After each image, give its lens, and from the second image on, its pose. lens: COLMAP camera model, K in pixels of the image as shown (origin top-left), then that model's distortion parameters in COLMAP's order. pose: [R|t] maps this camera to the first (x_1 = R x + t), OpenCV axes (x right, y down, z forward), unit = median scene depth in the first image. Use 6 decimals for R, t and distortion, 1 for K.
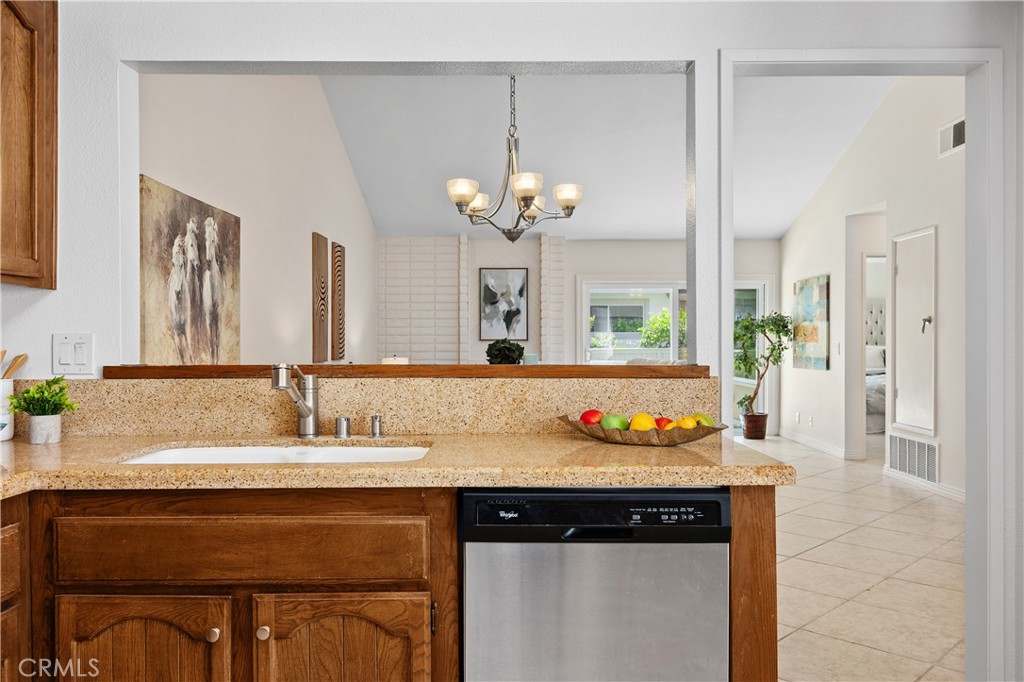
lens RADIAL K [[780.8, 0, 511.1], [0, 780.8, 349.6], [0, 0, 1]] dist [-0.001567, -0.005029]
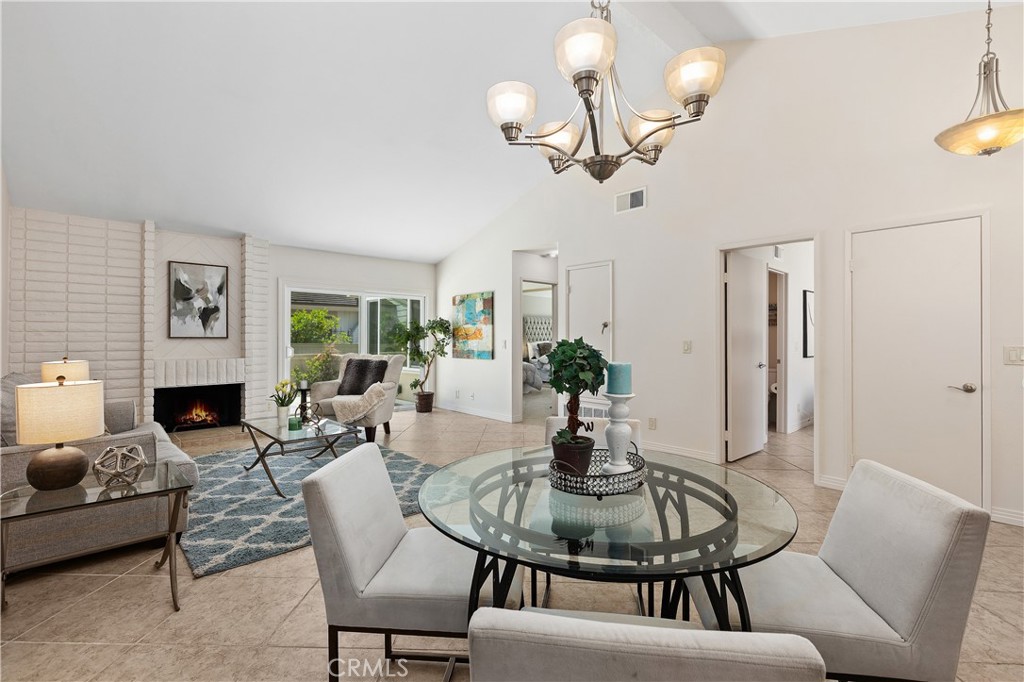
lens RADIAL K [[461.0, 0, 511.4], [0, 461.0, 334.4], [0, 0, 1]] dist [0.001397, -0.001033]
pose [[0.729066, 0.005913, 0.684418, -0.265852], [0.006730, 0.999852, -0.015807, -0.010410], [-0.684411, 0.016131, 0.728918, 0.698472]]
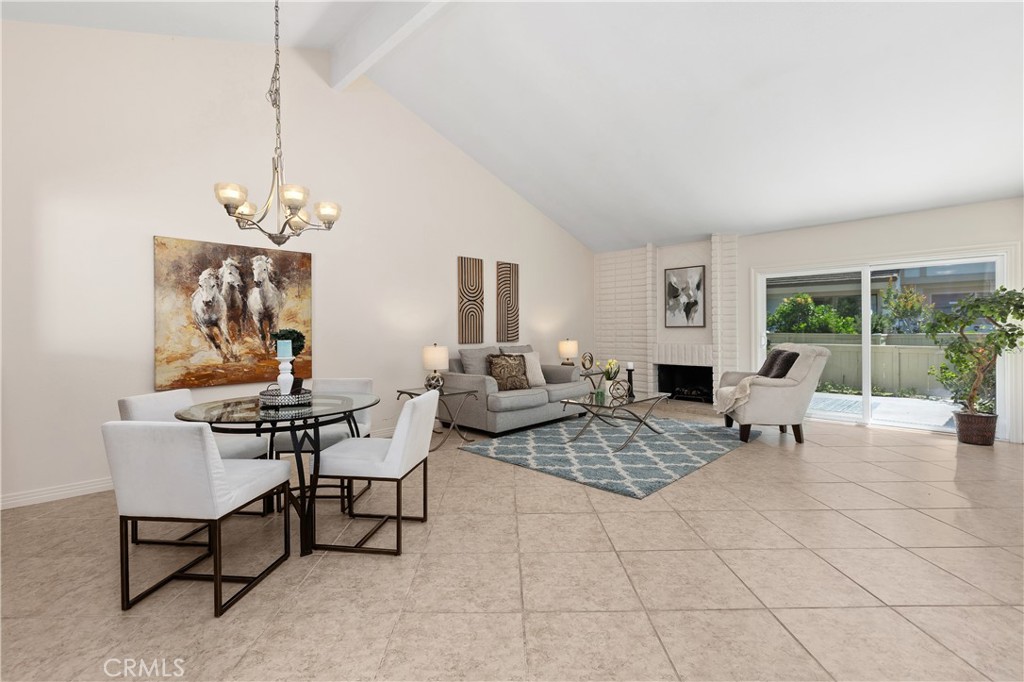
lens RADIAL K [[461.0, 0, 505.5], [0, 461.0, 331.6], [0, 0, 1]] dist [0.001397, -0.001033]
pose [[0.712405, -0.001837, -0.701767, 0.657030], [-0.000516, 0.999995, -0.003141, -0.005363], [0.701769, 0.002600, 0.712400, 0.659206]]
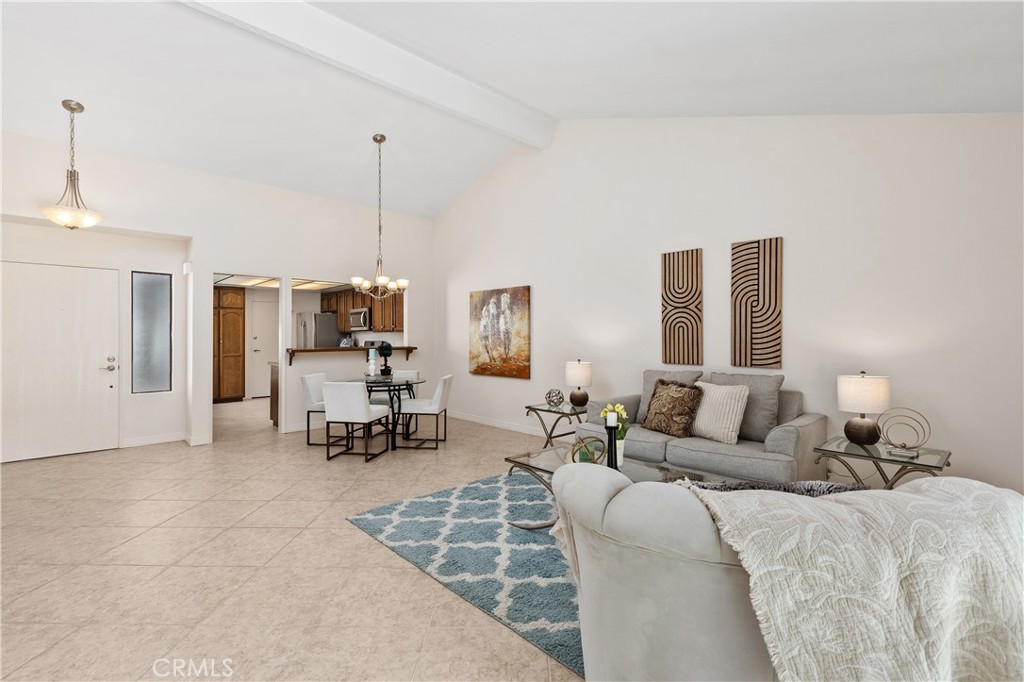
lens RADIAL K [[461.0, 0, 508.7], [0, 461.0, 335.1], [0, 0, 1]] dist [0.001397, -0.001033]
pose [[-0.724550, -0.000692, -0.689222, 0.617601], [-0.006780, 0.999958, 0.006124, -0.043514], [0.689189, 0.009111, -0.724524, 2.053960]]
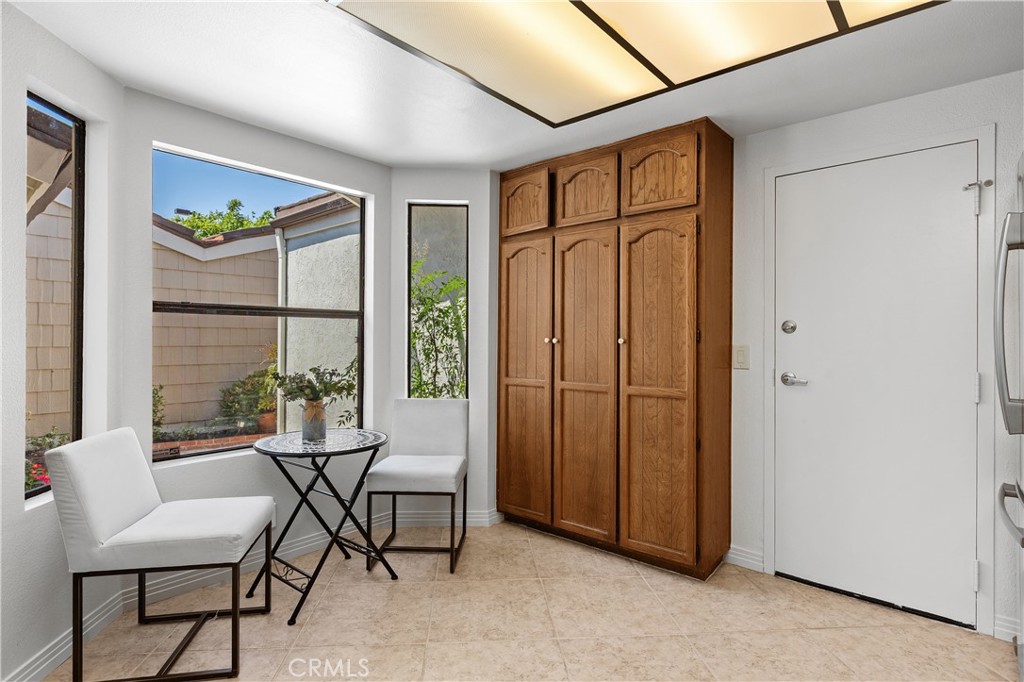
lens RADIAL K [[524.9, 0, 502.2], [0, 524.9, 334.7], [0, 0, 1]] dist [0.003825, 0.001353]
pose [[-0.760456, -0.001197, 0.649389, -0.163996], [0.006014, 0.999942, 0.008885, -0.007197], [-0.649362, 0.010663, -0.760405, 0.299061]]
